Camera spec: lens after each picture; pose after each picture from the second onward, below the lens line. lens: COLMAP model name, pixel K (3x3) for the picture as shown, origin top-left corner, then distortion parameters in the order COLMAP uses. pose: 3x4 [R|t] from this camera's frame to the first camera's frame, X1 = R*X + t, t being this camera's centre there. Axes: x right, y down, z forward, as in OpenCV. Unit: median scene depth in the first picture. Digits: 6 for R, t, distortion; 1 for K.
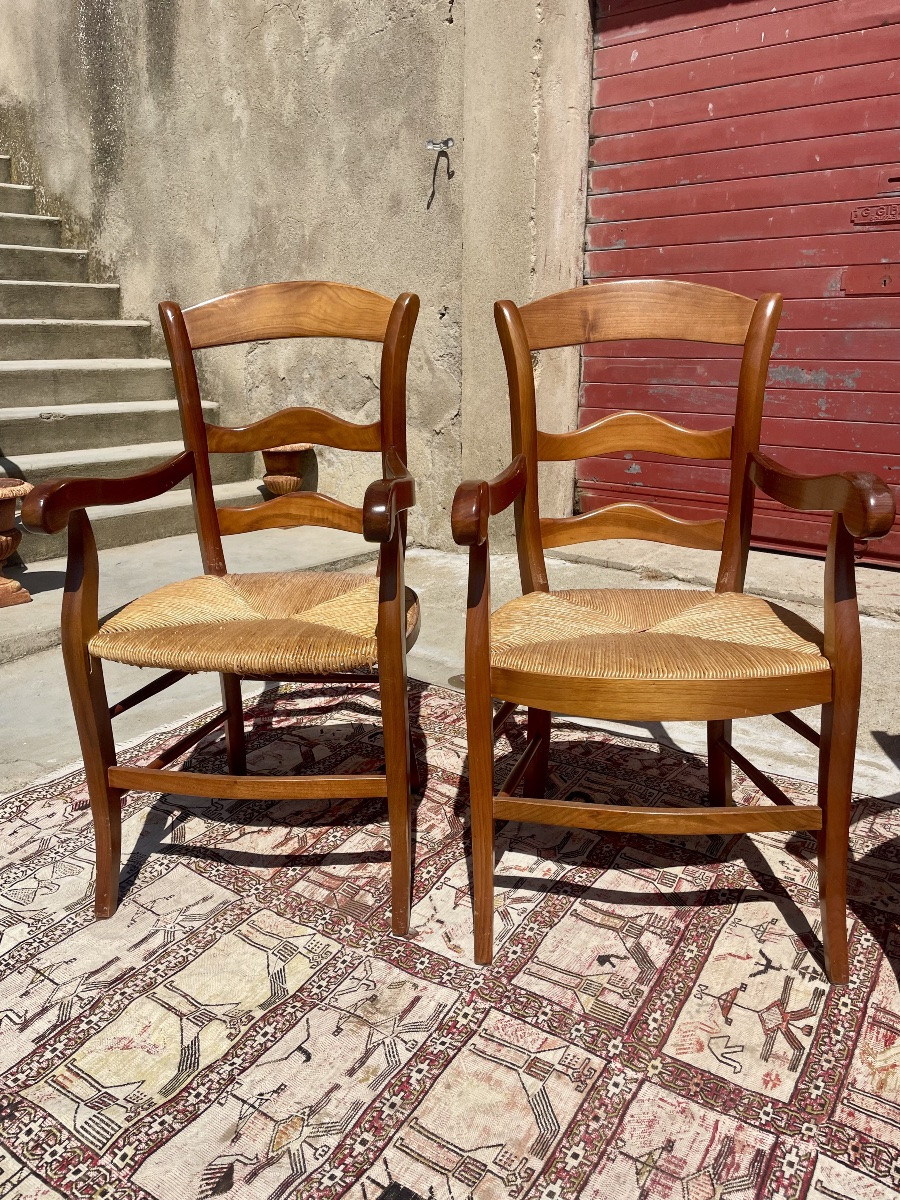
lens RADIAL K [[907.6, 0, 441.2], [0, 907.6, 587.9], [0, 0, 1]] dist [0.085251, -0.114367]
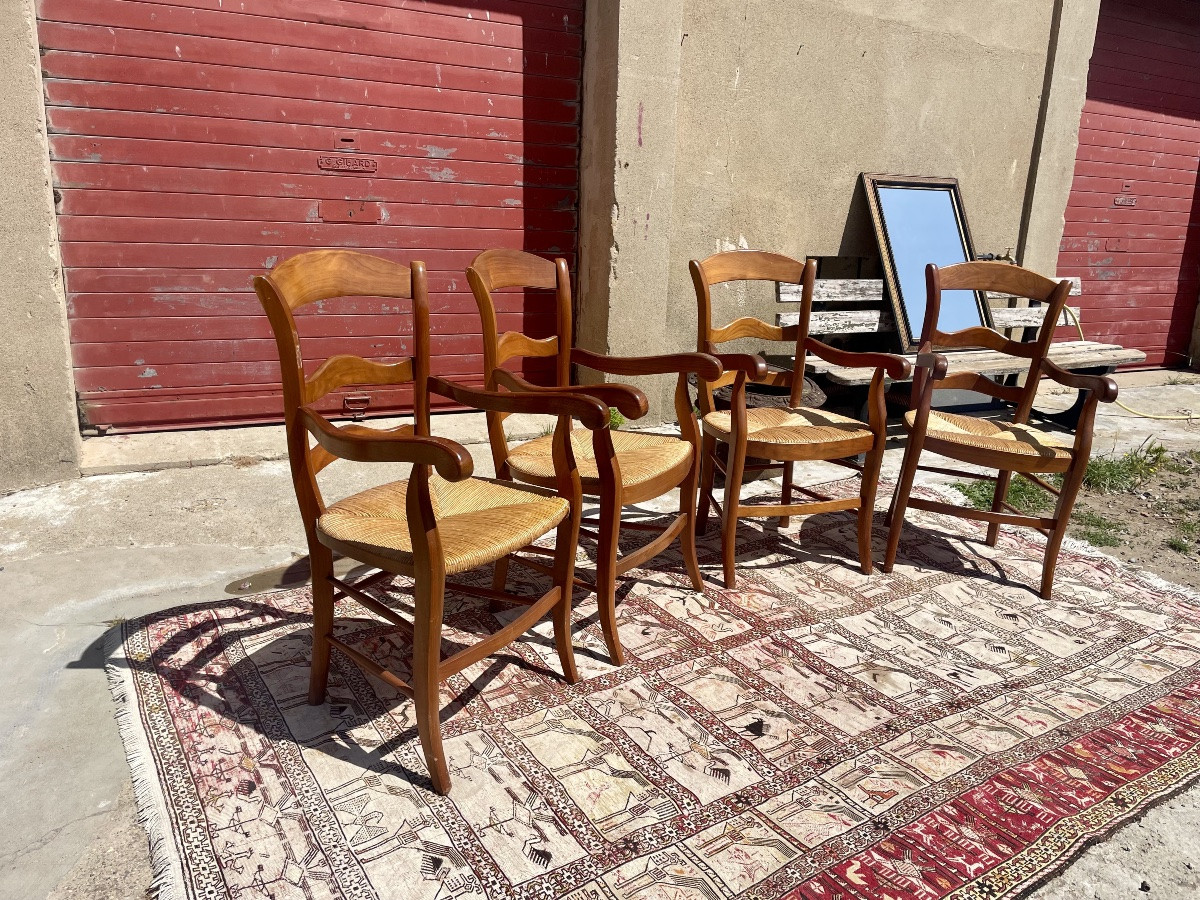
lens RADIAL K [[906.6, 0, 611.7], [0, 906.6, 451.5], [0, 0, 1]] dist [0.090742, -0.121769]
pose [[0.373876, -0.222161, 0.900478, -1.210910], [0.212014, 0.965653, 0.150213, -0.197243], [-0.902921, 0.134753, 0.408136, 0.242772]]
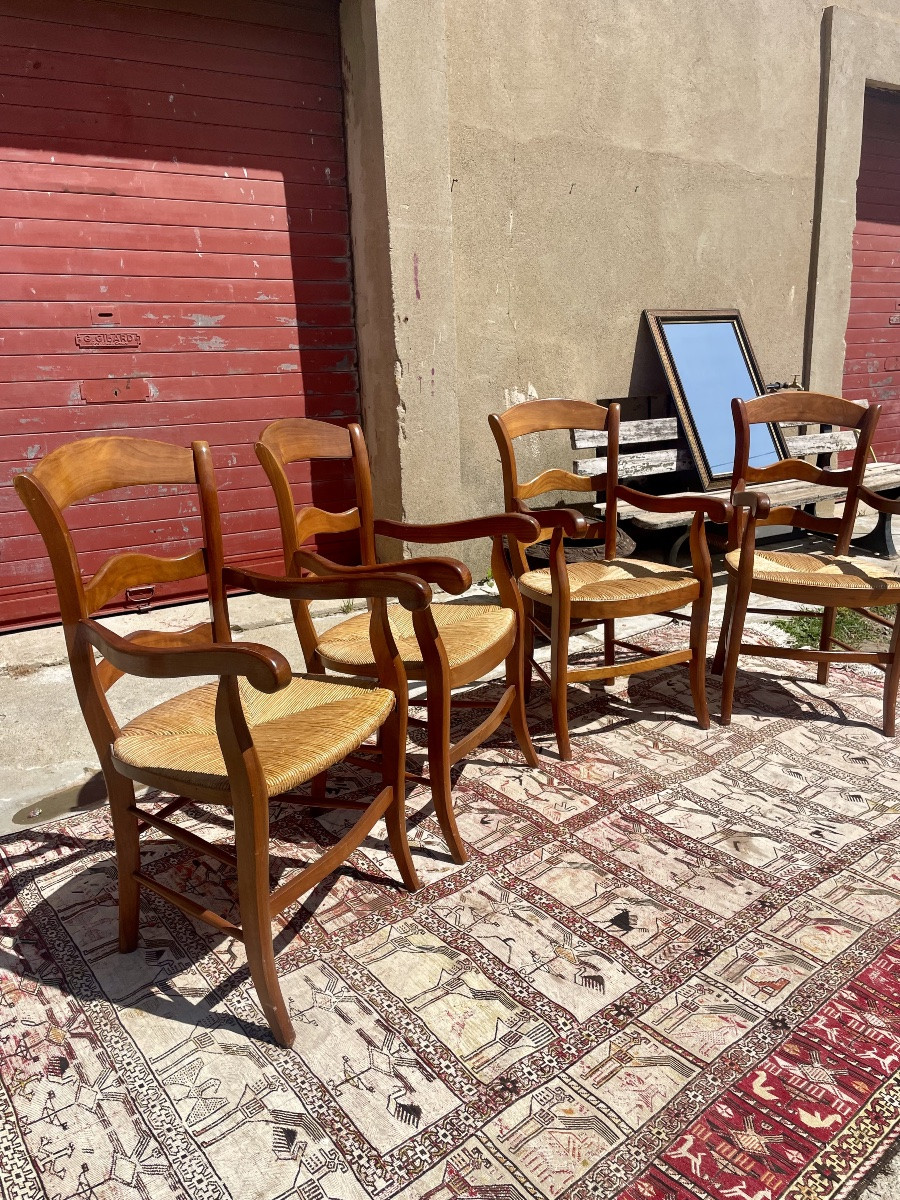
lens RADIAL K [[906.6, 0, 452.8], [0, 906.6, 595.3], [0, 0, 1]] dist [0.090742, -0.121769]
pose [[0.299256, -0.243078, 0.922691, -1.105841], [0.290961, 0.944198, 0.154377, -0.223621], [-0.908728, 0.222269, 0.353283, 0.329154]]
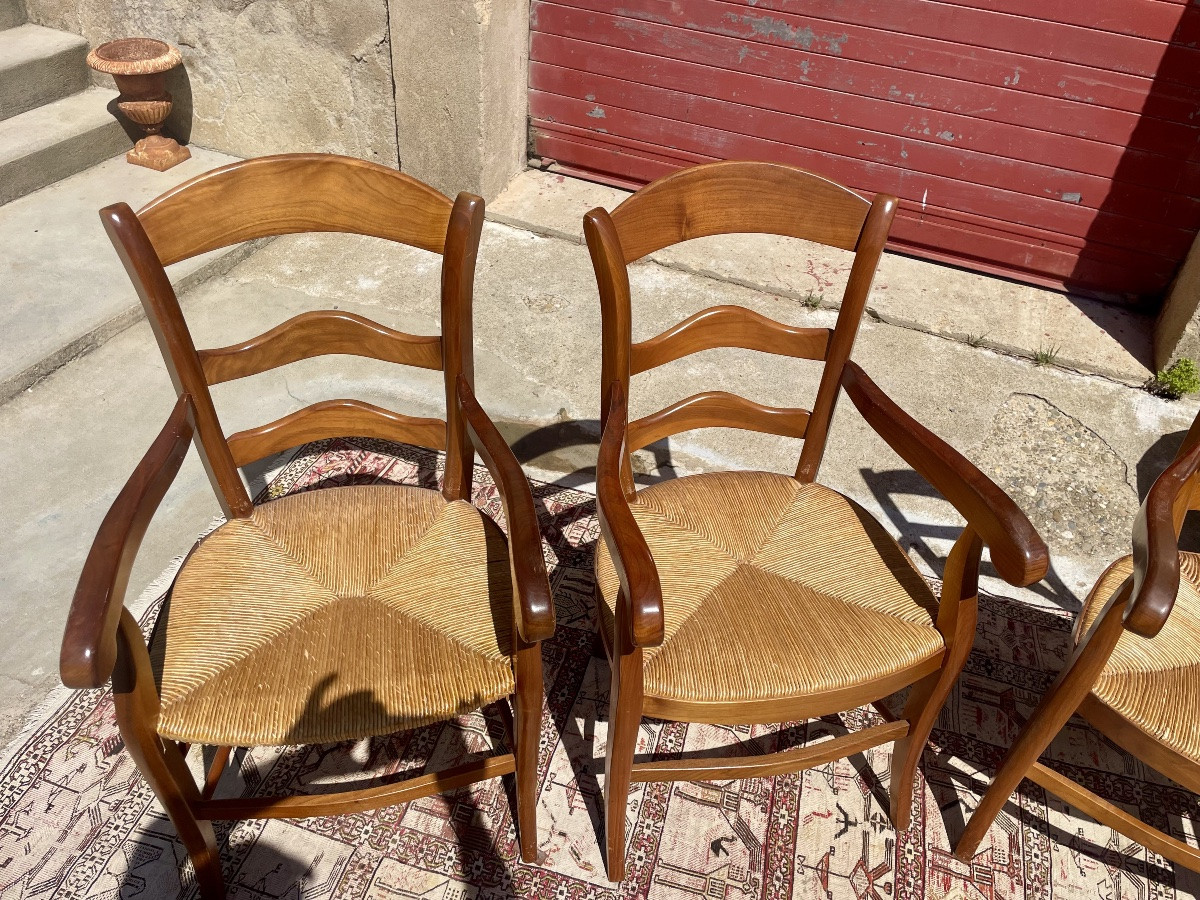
lens RADIAL K [[907.6, 0, 610.2], [0, 907.6, 437.4], [0, 0, 1]] dist [0.085251, -0.114367]
pose [[0.945469, -0.142313, 0.292976, -0.181845], [0.009794, 0.911511, 0.411158, -0.458133], [-0.325565, -0.385868, 0.863200, 0.224836]]
